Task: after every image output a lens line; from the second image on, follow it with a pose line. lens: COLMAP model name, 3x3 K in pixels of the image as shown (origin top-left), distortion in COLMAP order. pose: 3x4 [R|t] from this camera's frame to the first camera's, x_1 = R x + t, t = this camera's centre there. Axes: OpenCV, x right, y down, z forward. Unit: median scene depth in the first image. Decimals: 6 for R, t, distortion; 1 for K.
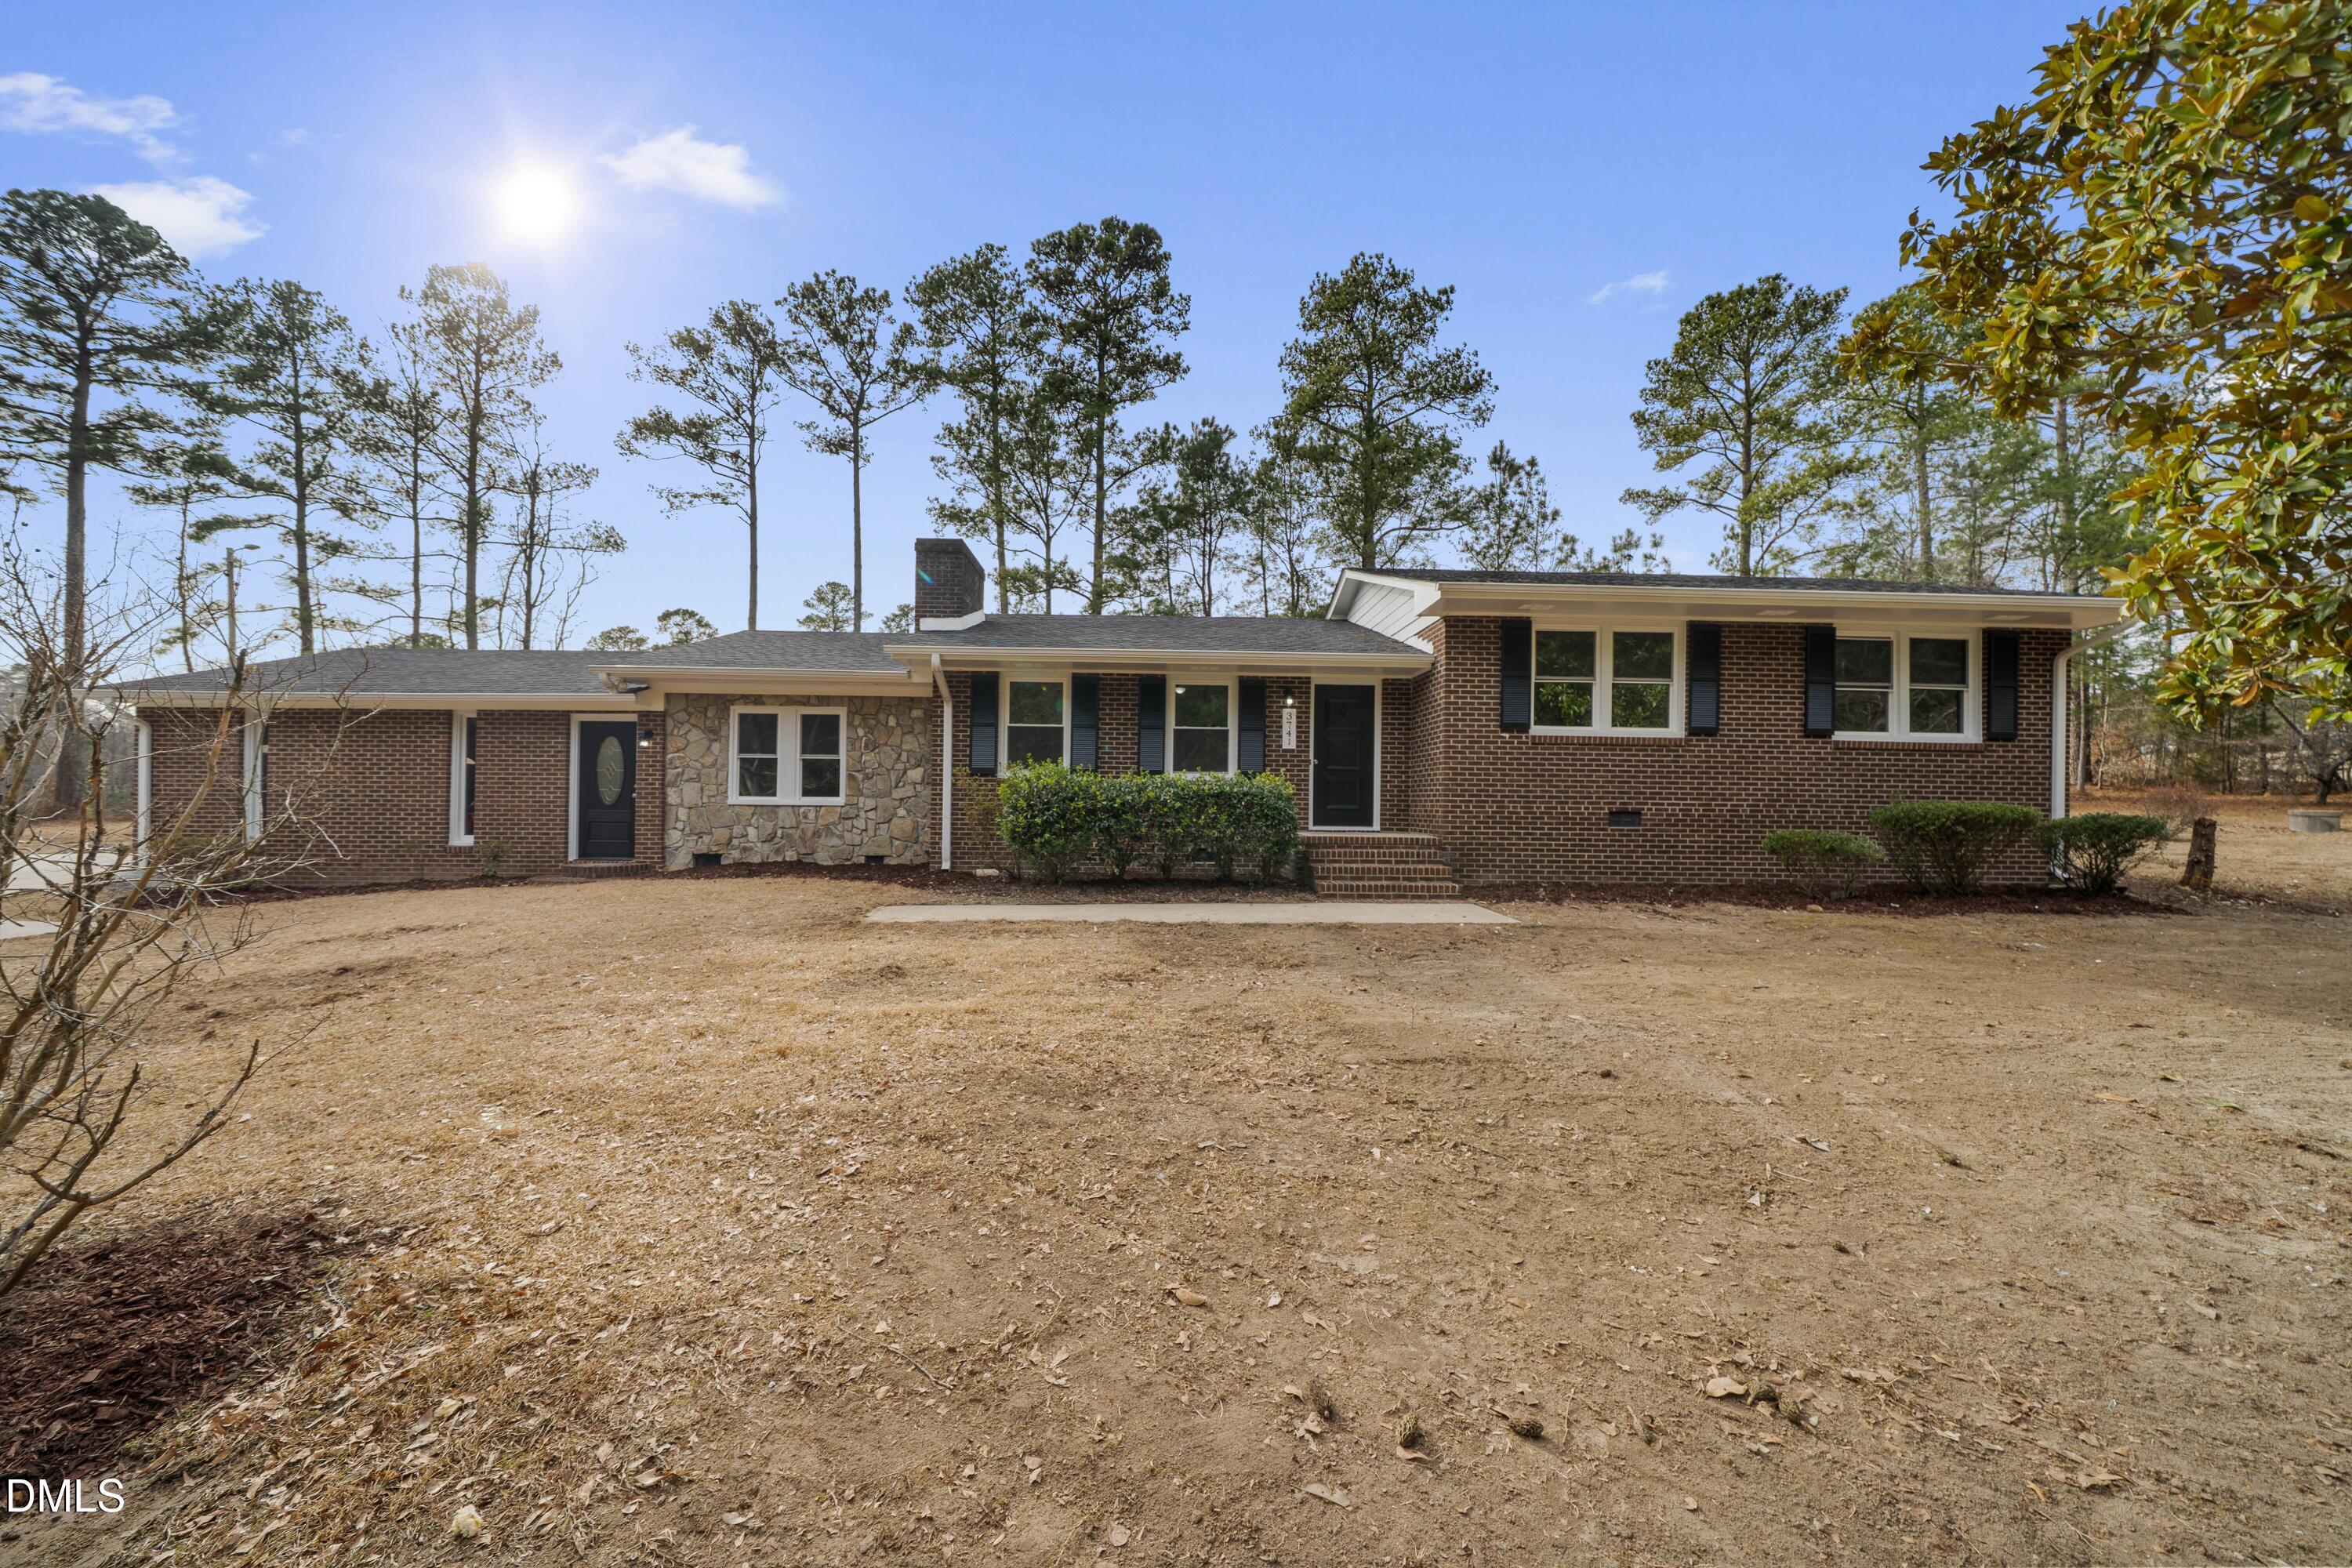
lens RADIAL K [[813.7, 0, 1165.6], [0, 813.7, 799.1], [0, 0, 1]] dist [-0.001091, 0.000004]
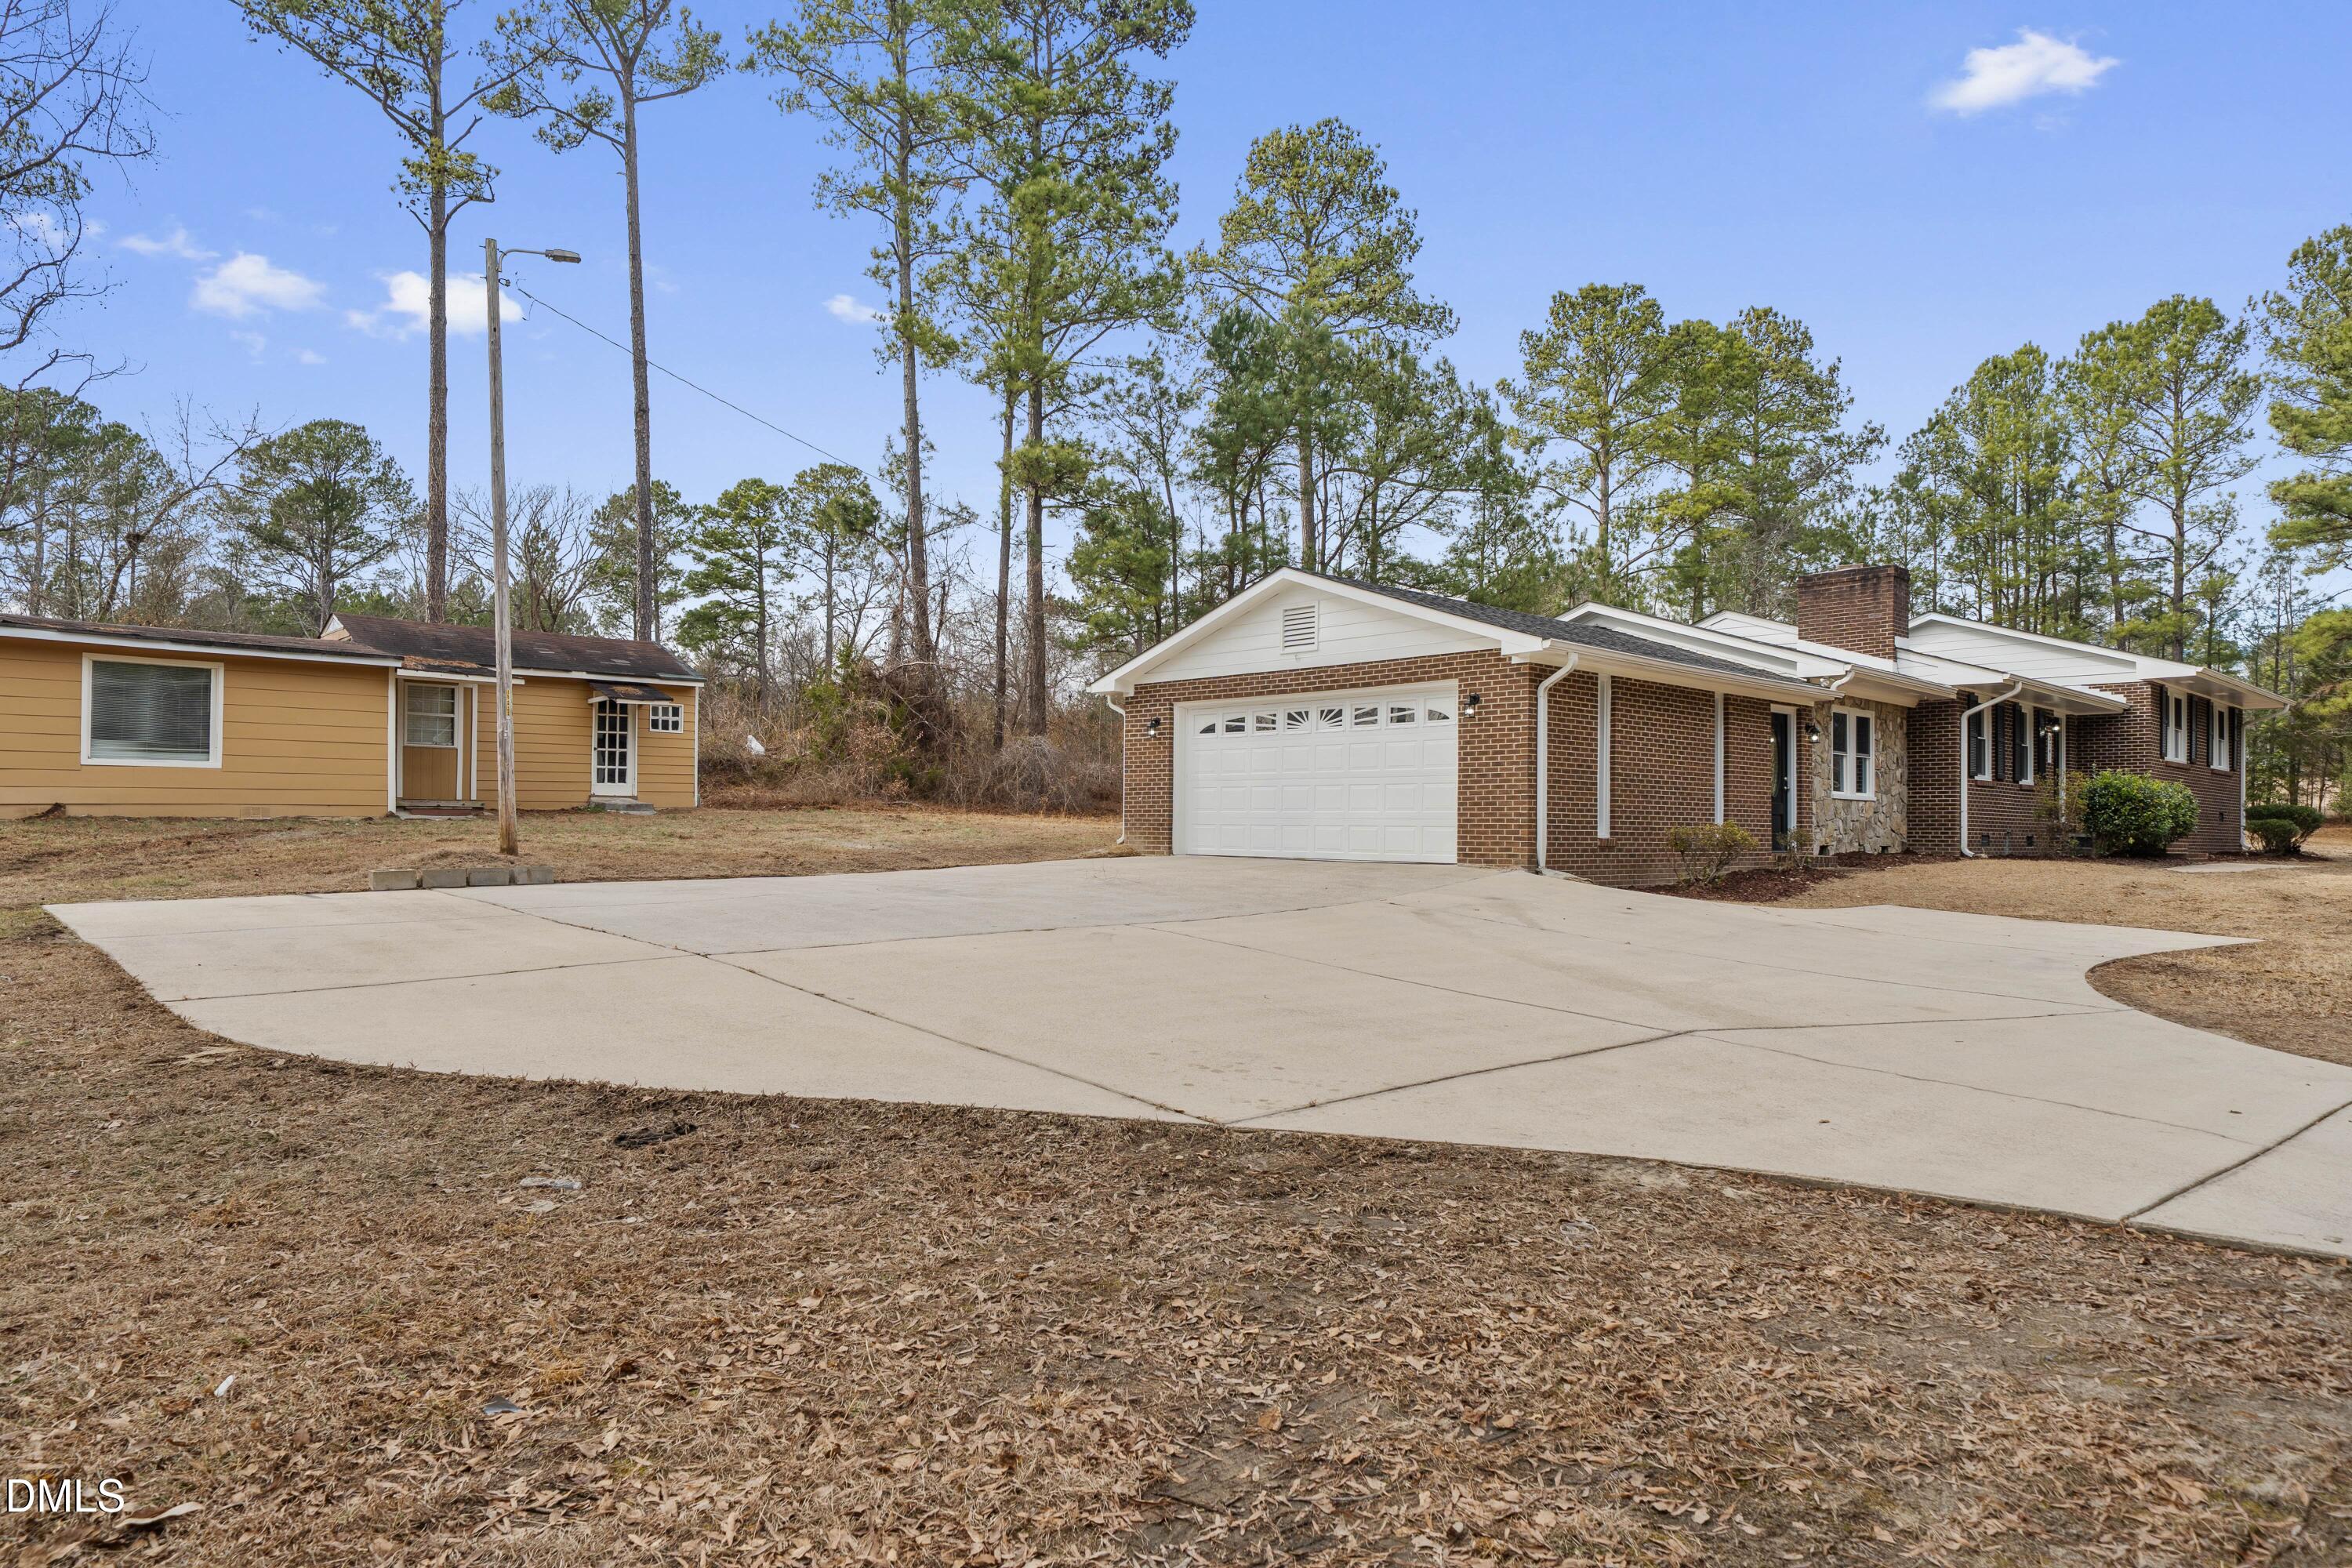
lens RADIAL K [[1416.0, 0, 1157.2], [0, 1416.0, 818.8], [0, 0, 1]] dist [0.004549, 0.001831]
pose [[0.750966, 0.001878, 0.660338, -0.886416], [-0.007853, 0.999951, 0.006086, 0.009965], [-0.660294, -0.009756, 0.750944, 0.071162]]
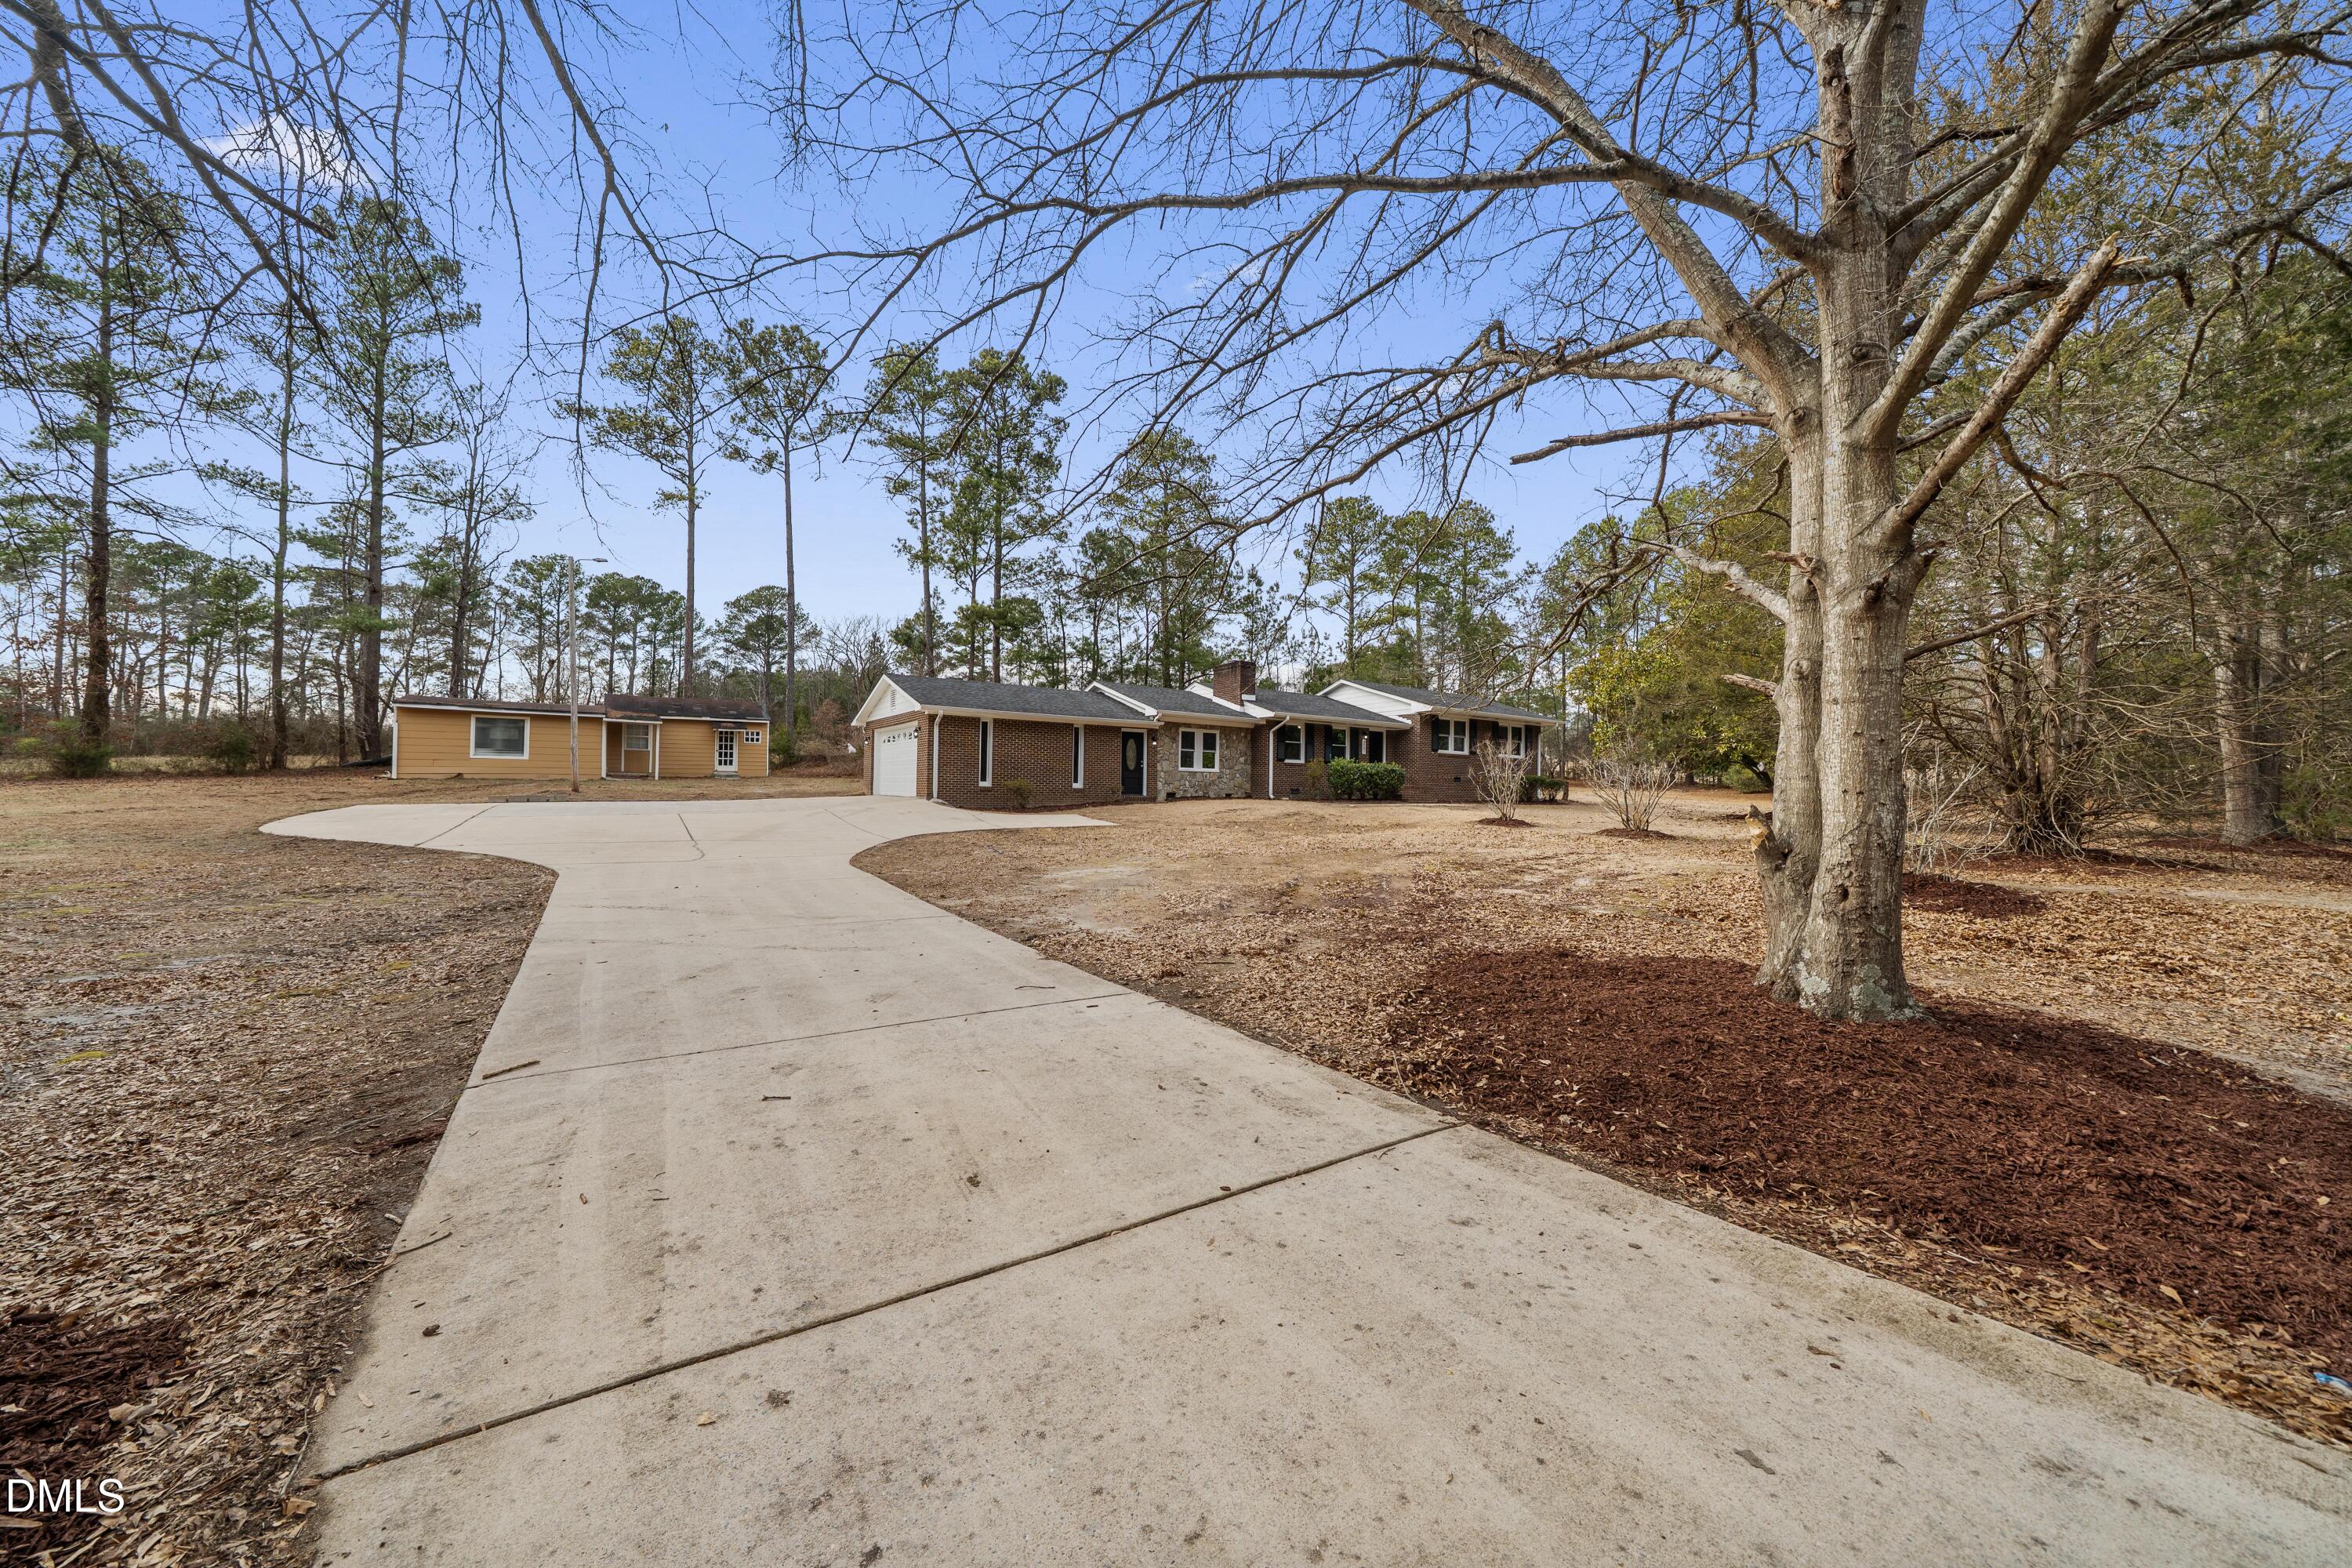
lens RADIAL K [[813.7, 0, 1165.6], [0, 813.7, 799.1], [0, 0, 1]] dist [-0.001091, 0.000004]
pose [[0.839271, -0.004262, 0.543696, -0.676548], [-0.008464, 0.999746, 0.020901, 0.014266], [-0.543647, -0.022144, 0.839022, -0.339018]]
